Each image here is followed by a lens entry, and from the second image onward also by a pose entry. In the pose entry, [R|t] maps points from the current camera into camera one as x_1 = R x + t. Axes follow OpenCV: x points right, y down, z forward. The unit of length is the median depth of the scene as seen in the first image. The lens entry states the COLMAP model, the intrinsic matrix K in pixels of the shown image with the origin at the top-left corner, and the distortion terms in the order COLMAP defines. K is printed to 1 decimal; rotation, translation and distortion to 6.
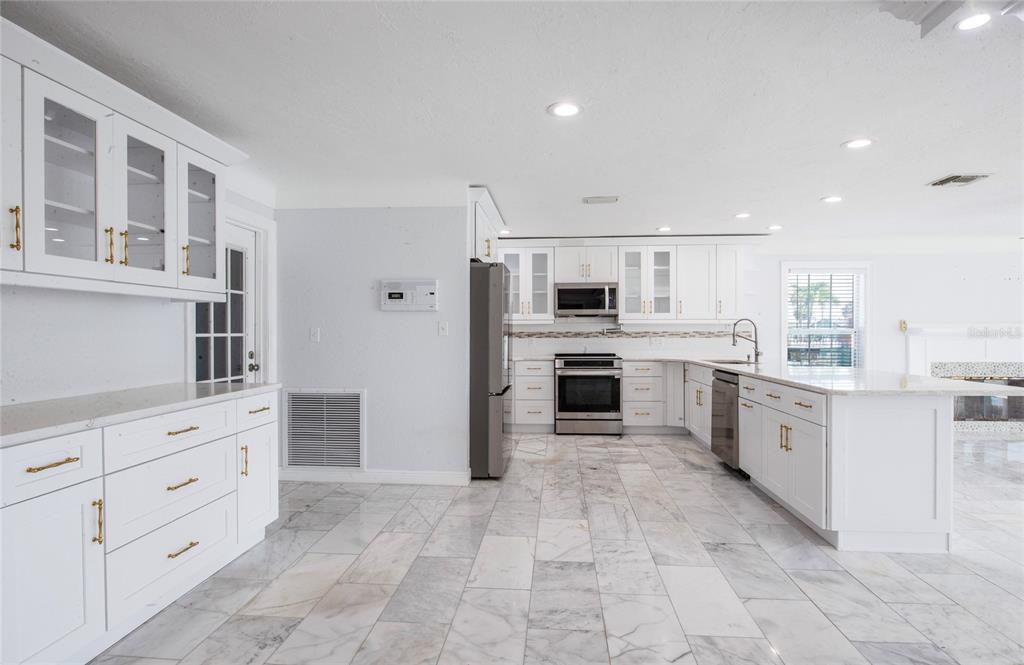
lens RADIAL K [[516.9, 0, 515.8], [0, 516.9, 333.2], [0, 0, 1]] dist [-0.009325, -0.000992]
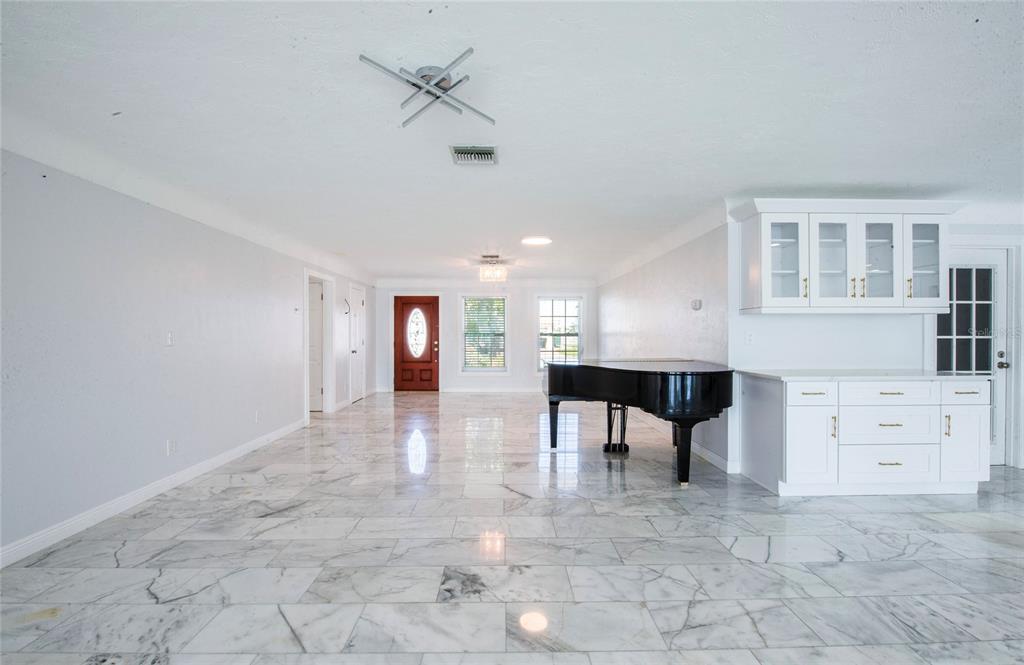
lens RADIAL K [[443.2, 0, 514.8], [0, 443.2, 335.6], [0, 0, 1]] dist [-0.014276, -0.001937]
pose [[0.095961, 0.003748, -0.995378, 0.359454], [-0.003872, 0.999987, 0.003392, 0.000494], [0.995378, 0.003528, 0.095974, -0.197303]]
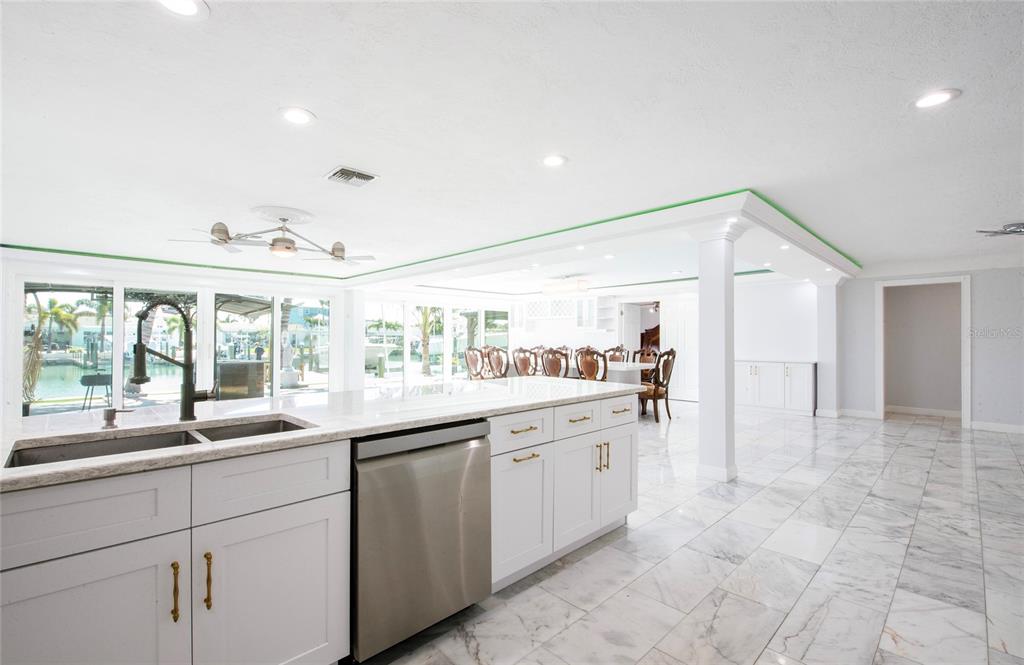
lens RADIAL K [[456.9, 0, 508.1], [0, 456.9, 336.5], [0, 0, 1]] dist [-0.016045, -0.000664]
pose [[-0.754680, 0.000637, 0.656093, 0.097982], [-0.001227, 0.999996, -0.002382, -0.005909], [-0.656092, -0.002602, -0.754676, 1.364939]]
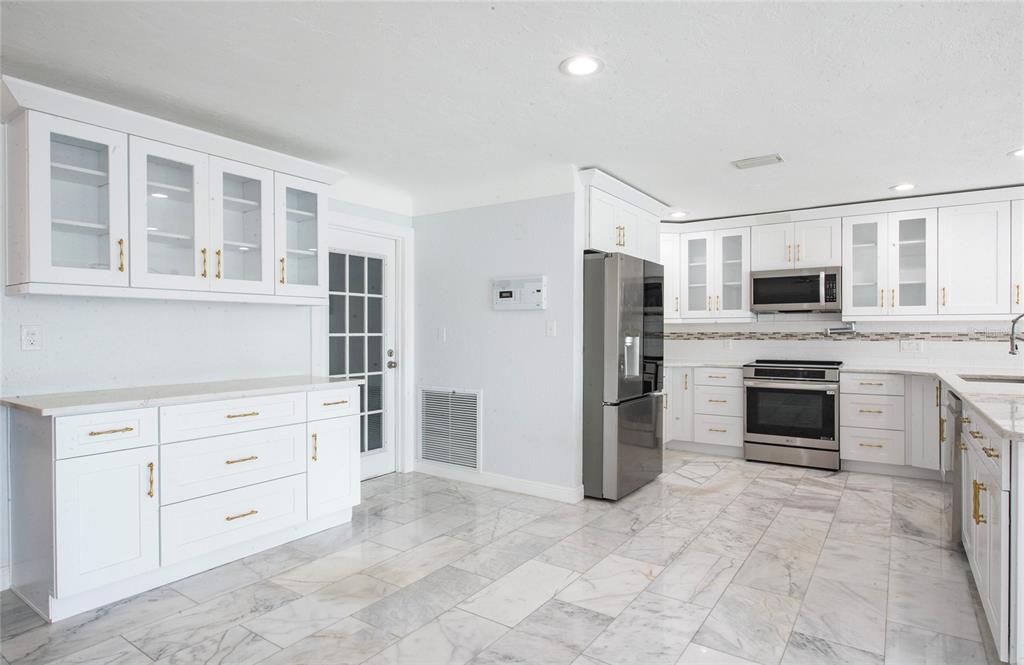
lens RADIAL K [[557.2, 0, 515.0], [0, 557.2, 334.3], [0, 0, 1]] dist [-0.005193, -0.003031]
pose [[0.866751, 0.003237, -0.498731, 0.294355], [-0.002603, 0.999995, 0.001967, -0.000561], [0.498734, -0.000407, 0.866755, 0.109612]]
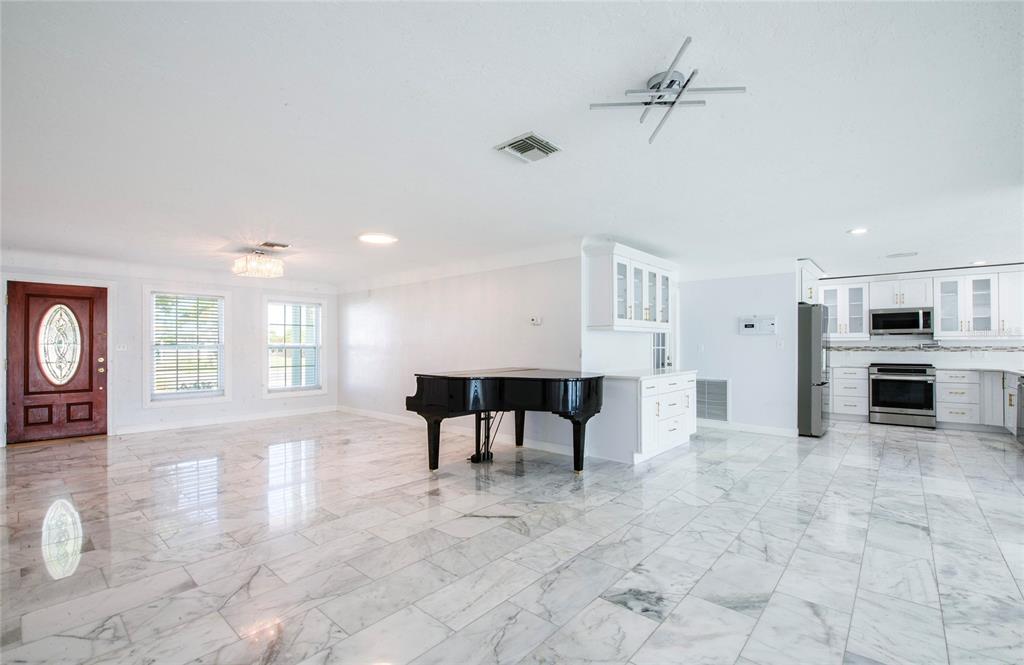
lens RADIAL K [[443.2, 0, 514.7], [0, 443.2, 344.7], [0, 0, 1]] dist [-0.014276, -0.001937]
pose [[0.800513, -0.002239, -0.599311, 0.031855], [-0.001987, 0.999978, -0.006390, 0.002888], [0.599312, 0.006306, 0.800490, -0.696486]]
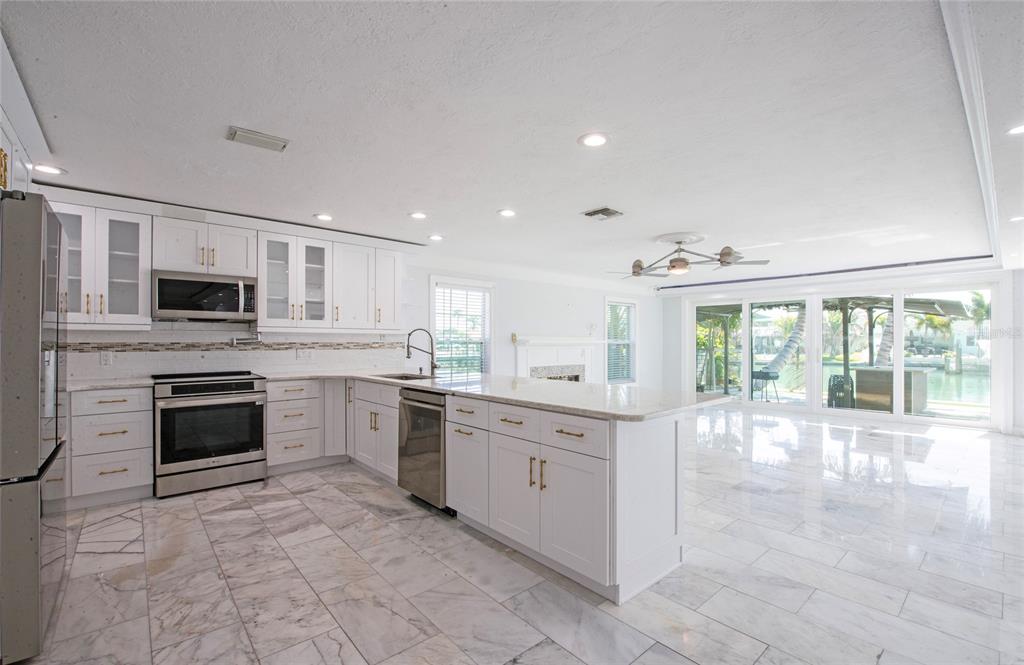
lens RADIAL K [[443.2, 0, 507.5], [0, 443.2, 340.3], [0, 0, 1]] dist [-0.014276, -0.001937]
pose [[0.702985, 0.003617, 0.711195, -0.007937], [0.000515, 0.999984, -0.005594, -0.003490], [-0.711204, 0.004299, 0.702972, 0.430148]]
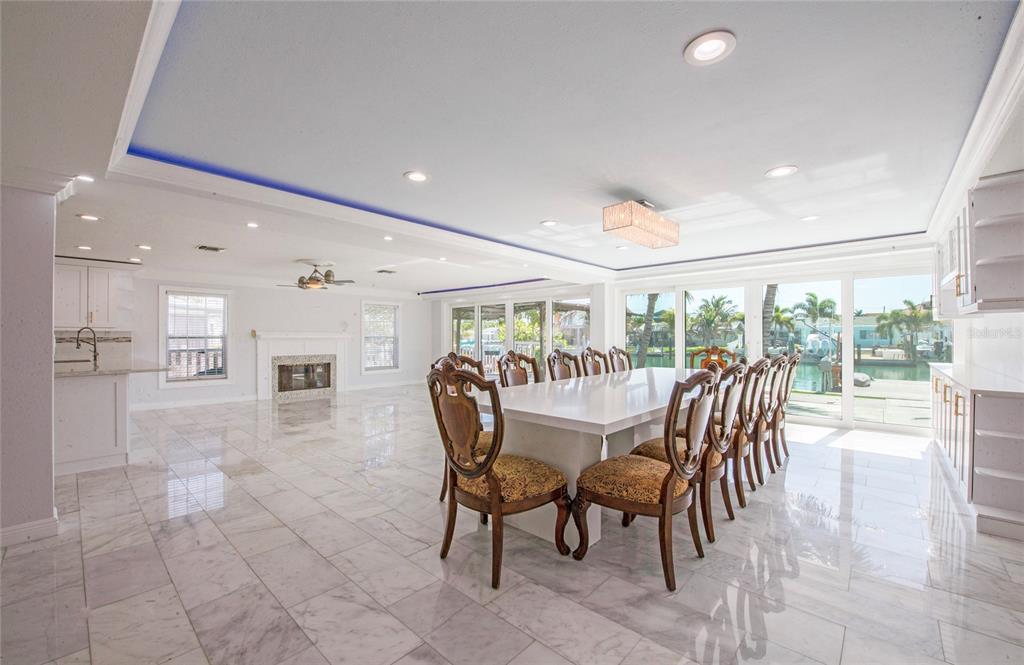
lens RADIAL K [[419.0, 0, 491.4], [0, 419.0, 335.5], [0, 0, 1]] dist [-0.016757, -0.001185]
pose [[0.643306, 0.000739, 0.765609, 0.387804], [0.005951, 0.999965, -0.005965, 0.004733], [-0.765586, 0.008393, 0.643278, -0.582767]]
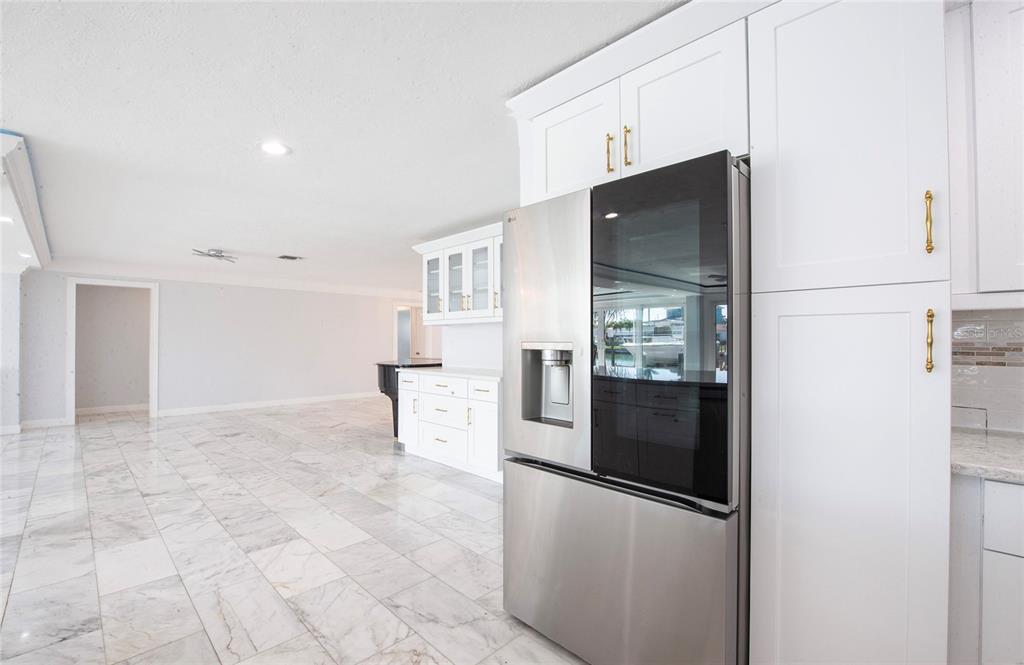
lens RADIAL K [[443.2, 0, 505.1], [0, 443.2, 335.1], [0, 0, 1]] dist [-0.014276, -0.001937]
pose [[-0.649222, -0.007274, -0.760564, 0.330879], [-0.001470, 0.999964, -0.008309, -0.005521], [0.760597, -0.004276, -0.649210, 1.322277]]
